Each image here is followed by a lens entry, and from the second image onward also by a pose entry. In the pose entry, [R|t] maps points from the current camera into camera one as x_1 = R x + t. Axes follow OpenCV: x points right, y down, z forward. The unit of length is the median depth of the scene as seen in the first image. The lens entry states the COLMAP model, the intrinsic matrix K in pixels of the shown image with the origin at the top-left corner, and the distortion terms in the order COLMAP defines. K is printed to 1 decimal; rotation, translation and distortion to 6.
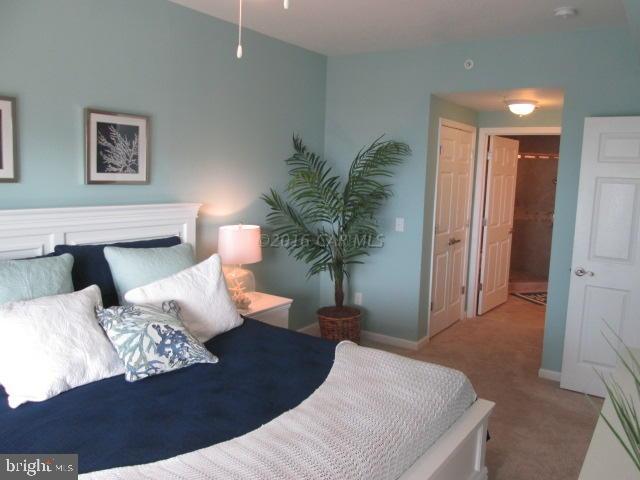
lens RADIAL K [[529.8, 0, 320.0], [0, 529.8, 240.0], [0, 0, 1]] dist [-0.067689, 0.045232]
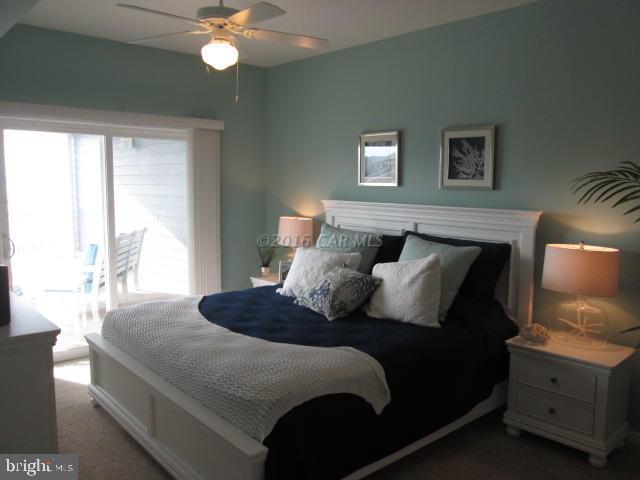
lens RADIAL K [[529.8, 0, 320.0], [0, 529.8, 240.0], [0, 0, 1]] dist [-0.067689, 0.045232]
pose [[-0.240918, 0.078822, -0.967340, 0.837685], [-0.136685, 0.984007, 0.114222, -0.086073], [0.960873, 0.159738, -0.226291, 0.986808]]
